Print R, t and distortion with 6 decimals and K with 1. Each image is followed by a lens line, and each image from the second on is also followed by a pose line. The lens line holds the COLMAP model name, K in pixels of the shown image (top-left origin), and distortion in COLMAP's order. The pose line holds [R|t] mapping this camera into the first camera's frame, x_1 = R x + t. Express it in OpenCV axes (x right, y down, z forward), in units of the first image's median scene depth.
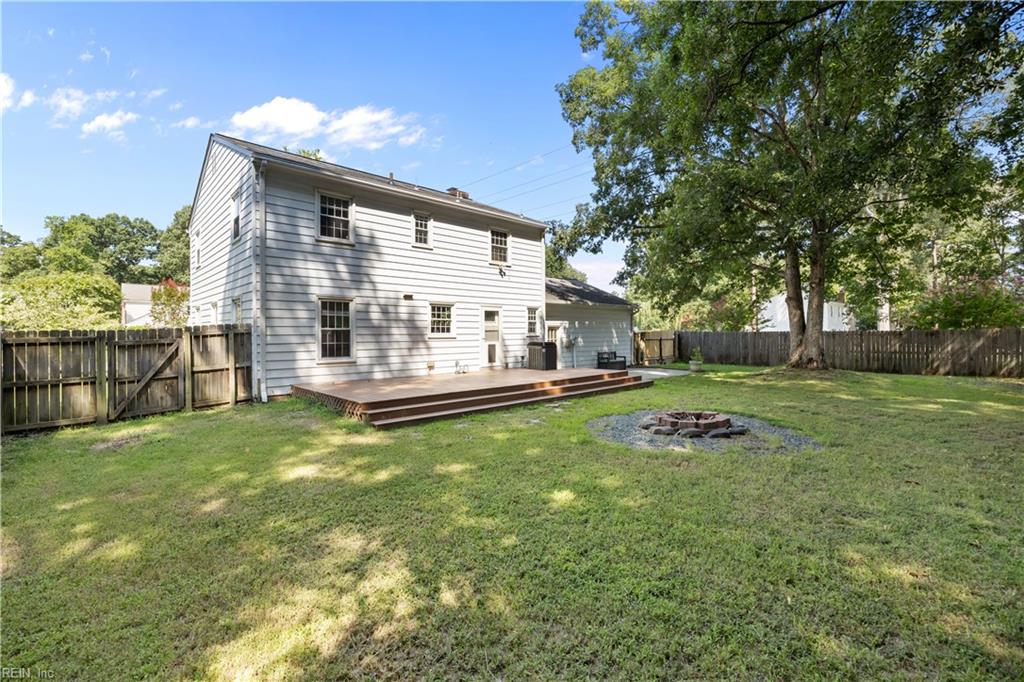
lens RADIAL K [[445.7, 0, 512.0], [0, 445.7, 341.0], [0, 0, 1]] dist [-0.000585, -0.000002]
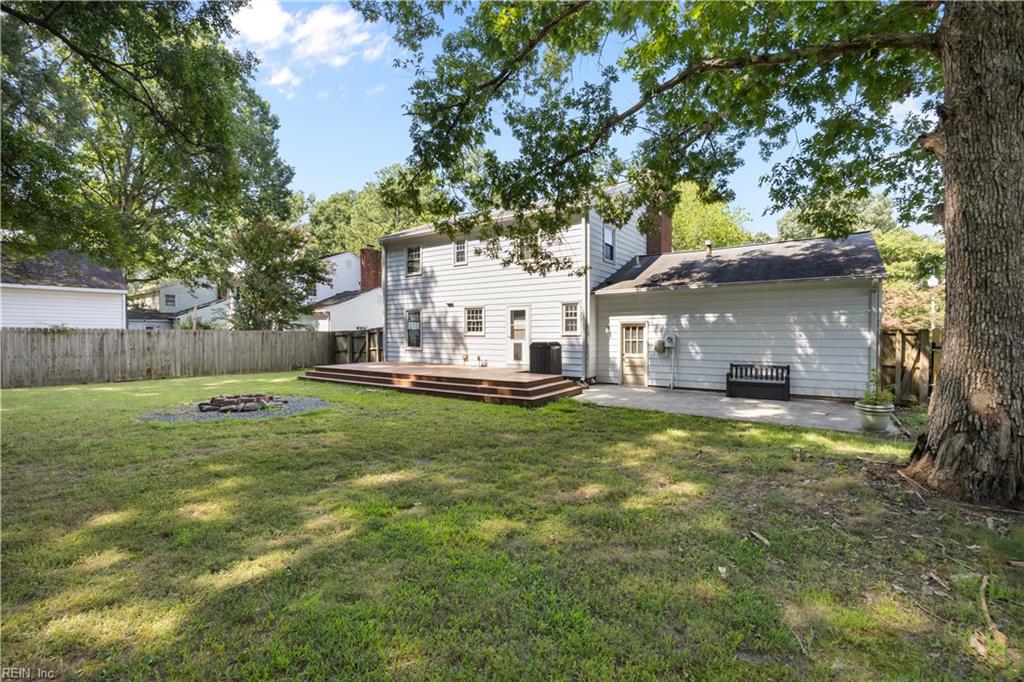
lens RADIAL K [[445.7, 0, 512.0], [0, 445.7, 341.0], [0, 0, 1]] dist [-0.000585, -0.000002]
pose [[0.203618, 0.020778, -0.978830, 1.046724], [-0.017365, 0.999694, 0.017608, -0.016347], [0.978896, 0.013413, 0.203916, 0.854642]]
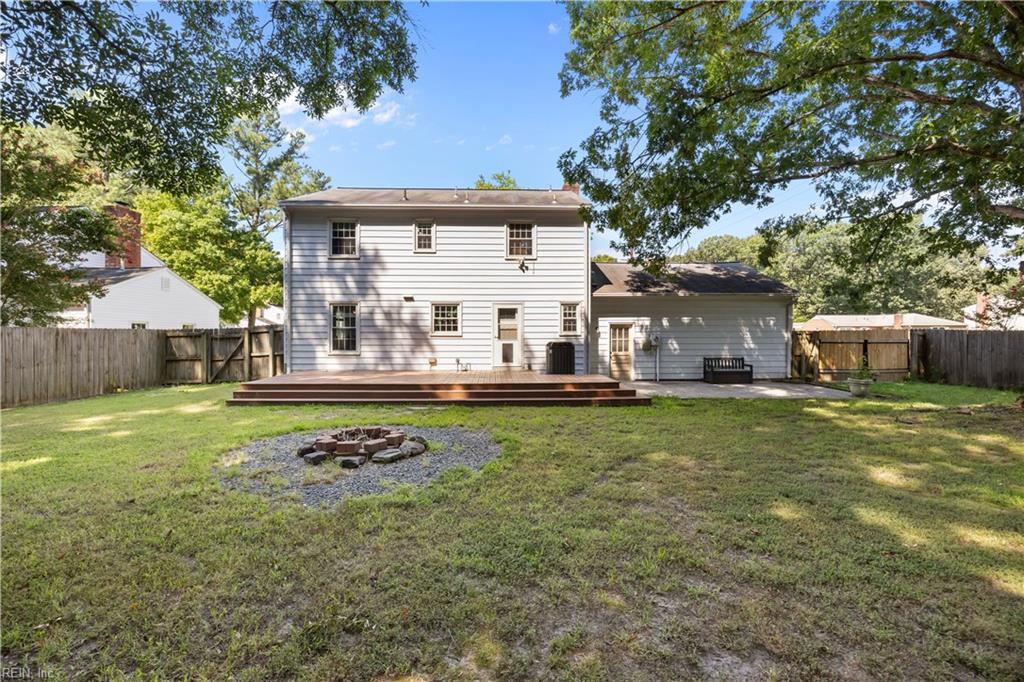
lens RADIAL K [[445.7, 0, 512.0], [0, 445.7, 341.0], [0, 0, 1]] dist [-0.000585, -0.000002]
pose [[0.745041, 0.017759, -0.666782, 0.658230], [-0.015107, 0.999838, 0.009750, -0.007815], [0.666848, 0.002810, 0.745189, 0.322505]]
